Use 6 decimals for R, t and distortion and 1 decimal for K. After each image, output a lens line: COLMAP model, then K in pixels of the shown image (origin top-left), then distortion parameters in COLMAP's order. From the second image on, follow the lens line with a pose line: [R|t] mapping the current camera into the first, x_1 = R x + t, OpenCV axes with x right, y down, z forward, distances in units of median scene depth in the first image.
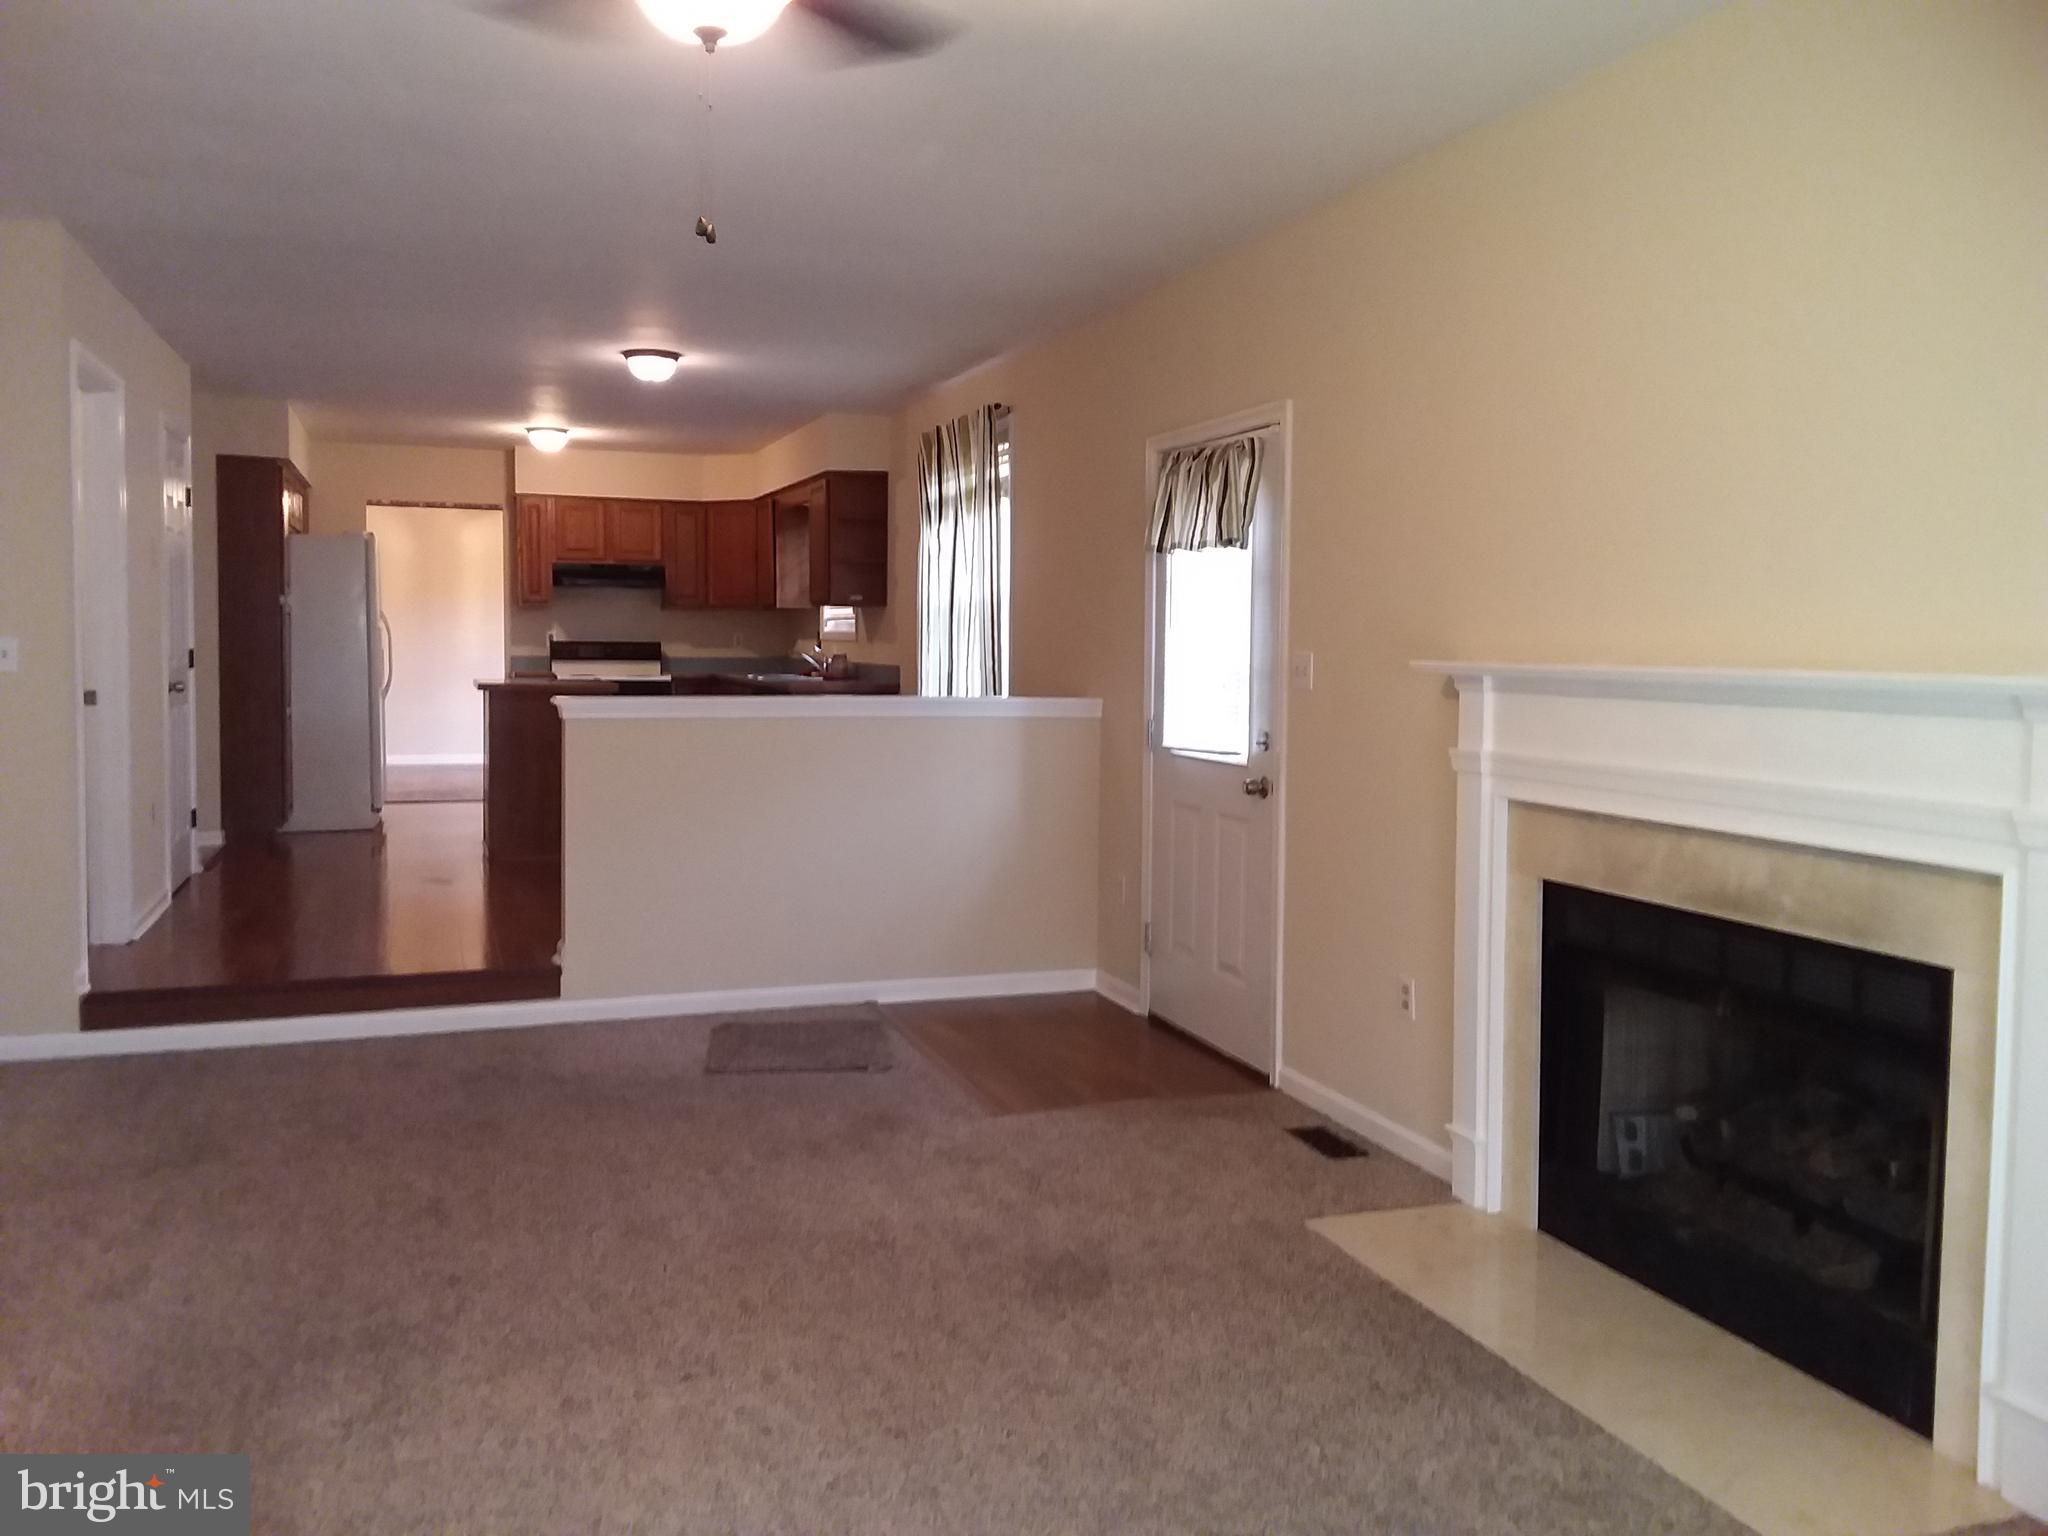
lens RADIAL K [[1669.3, 0, 1024.0], [0, 1669.3, 768.0], [0, 0, 1]] dist [0.112755, -0.187876]
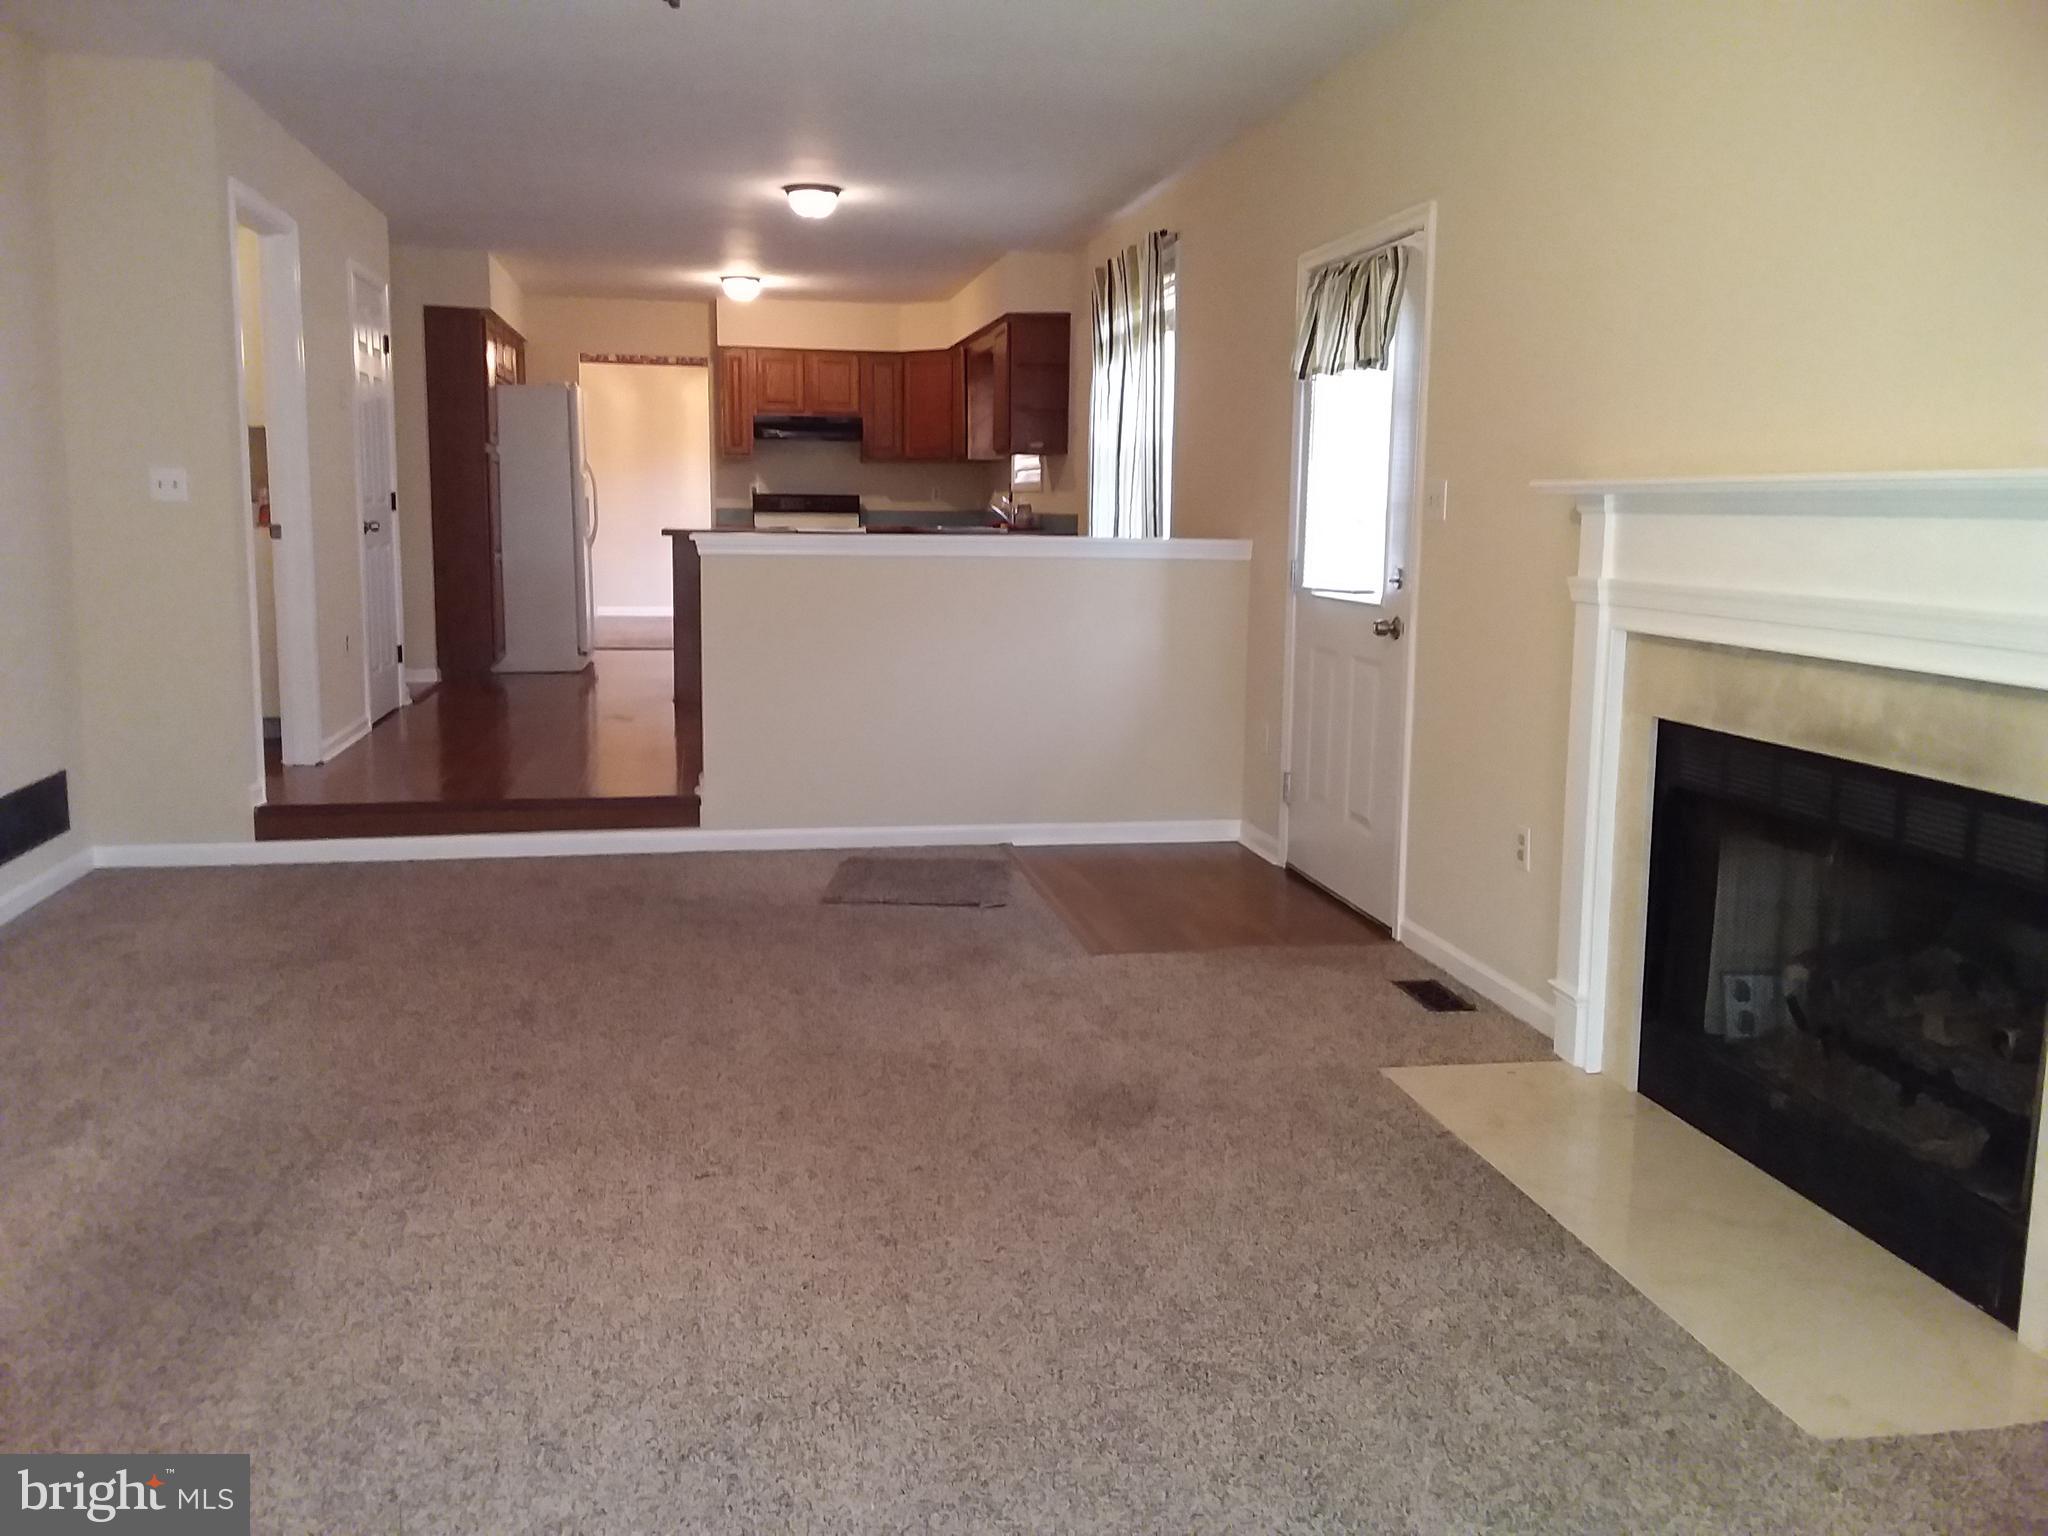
lens RADIAL K [[1653.8, 0, 1010.9], [0, 1653.8, 776.2], [0, 0, 1]] dist [0.129057, -0.216234]
pose [[0.987077, 0.024955, -0.158291, 0.079609], [-0.011692, 0.996383, 0.084173, 0.018559], [0.159819, -0.081234, 0.983798, 0.032060]]
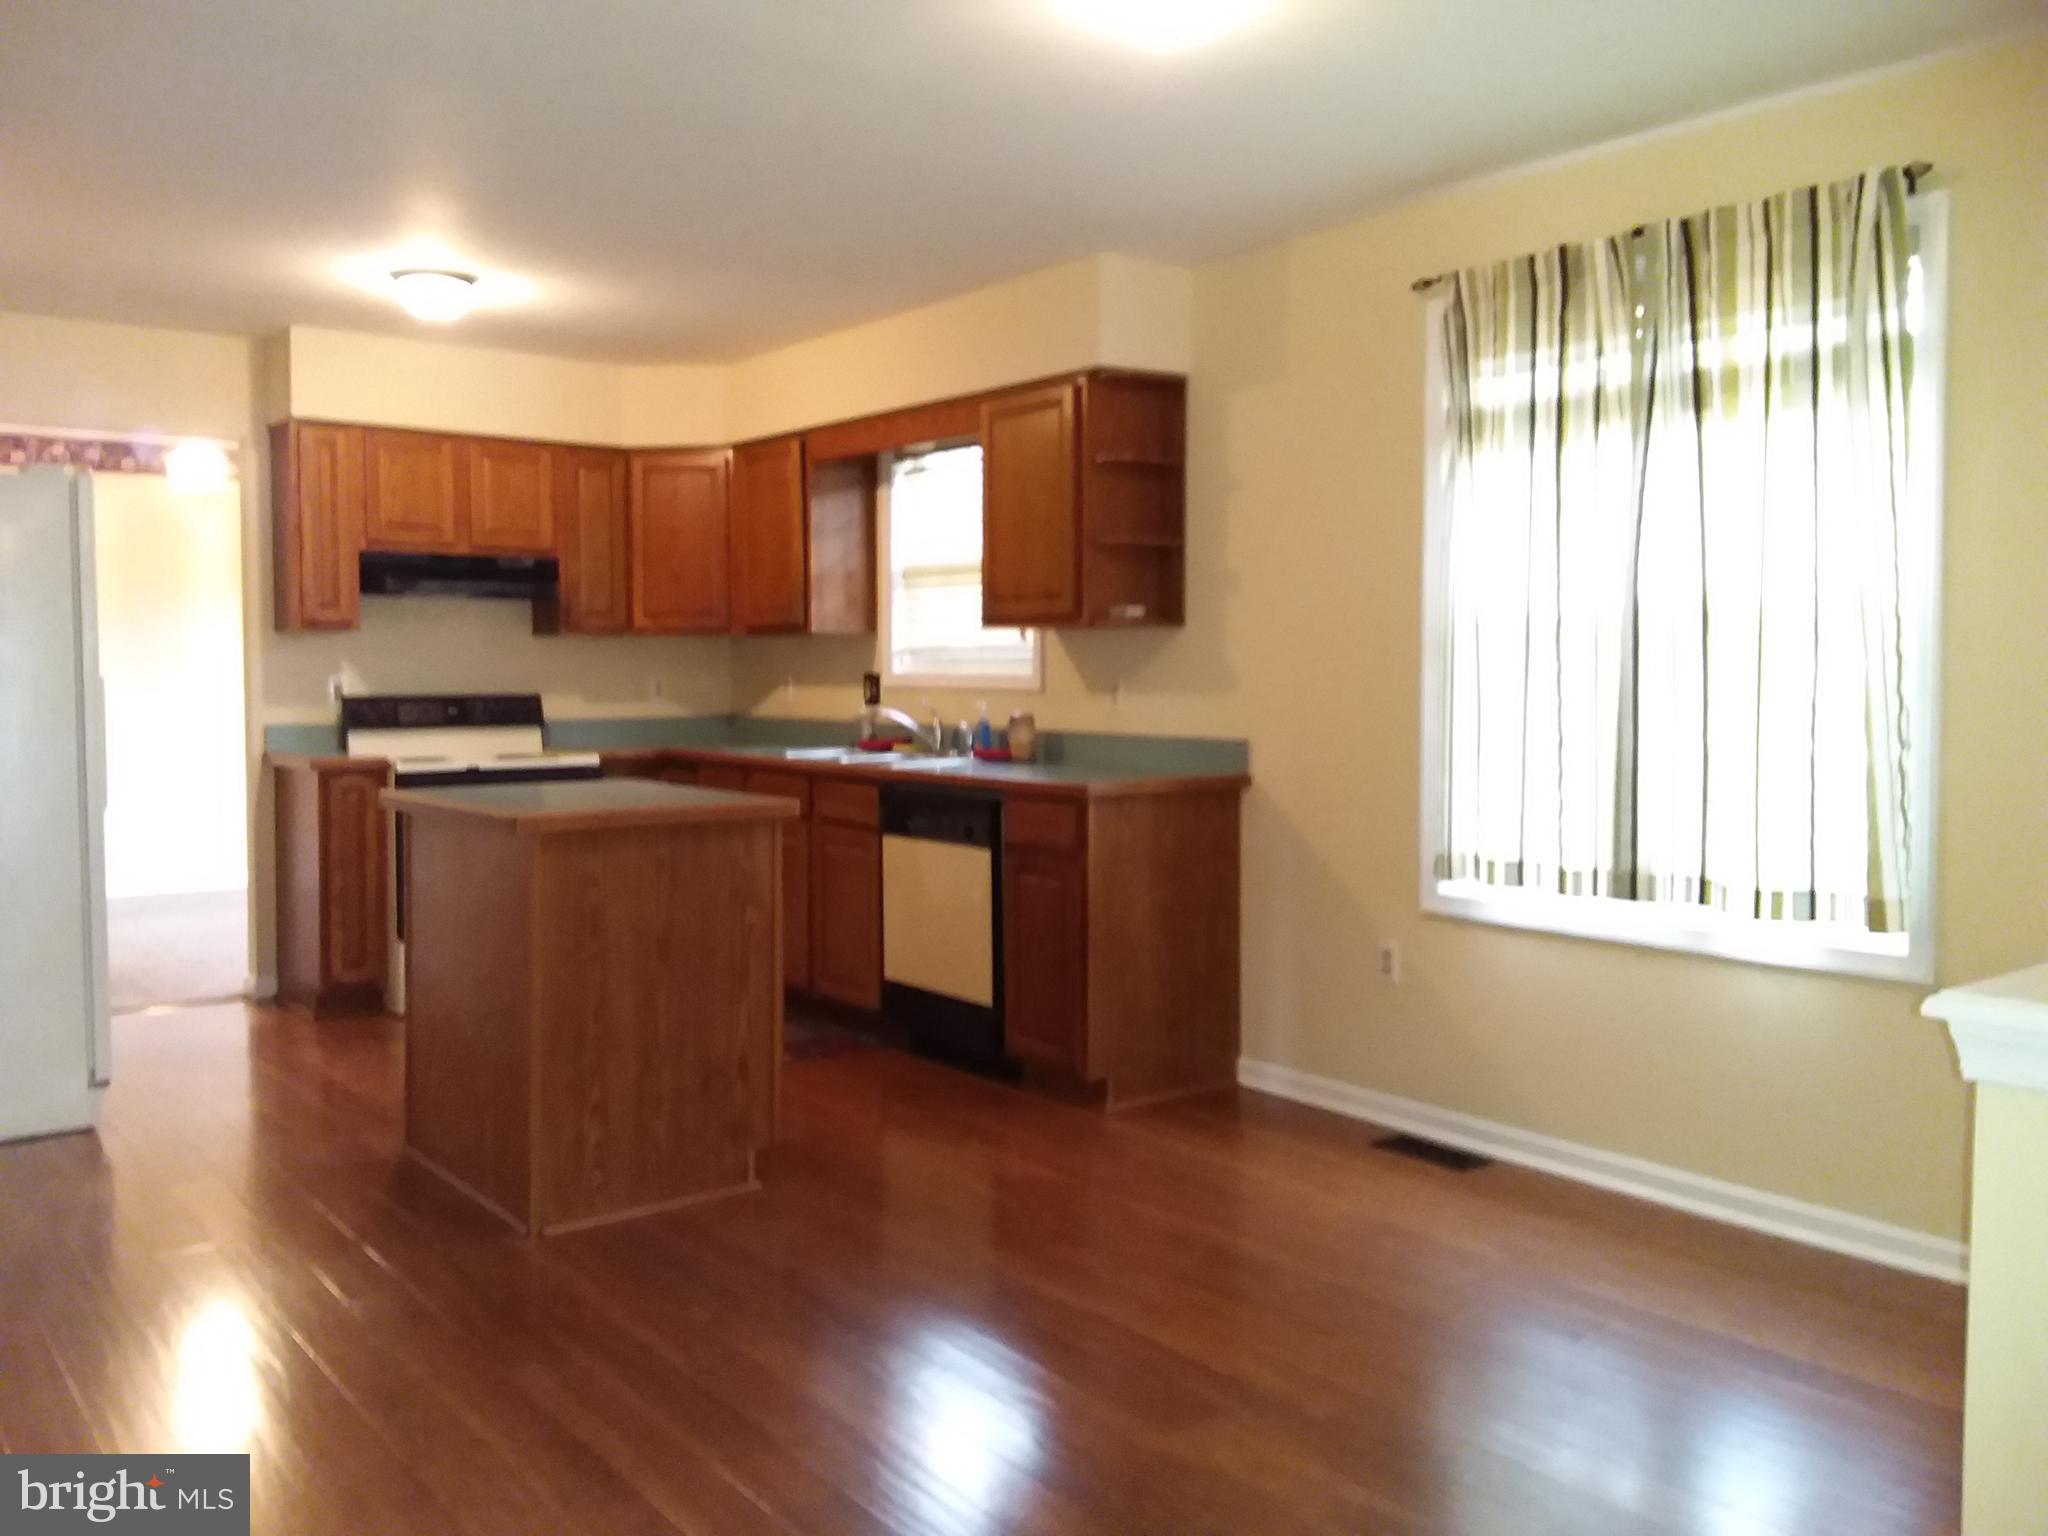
lens RADIAL K [[1669.3, 0, 1024.0], [0, 1669.3, 768.0], [0, 0, 1]] dist [0.112755, -0.187876]
pose [[0.947935, -0.032011, 0.316852, -0.520370], [0.036513, 0.999299, -0.008281, -0.084164], [-0.316365, 0.019419, 0.948439, 0.878960]]
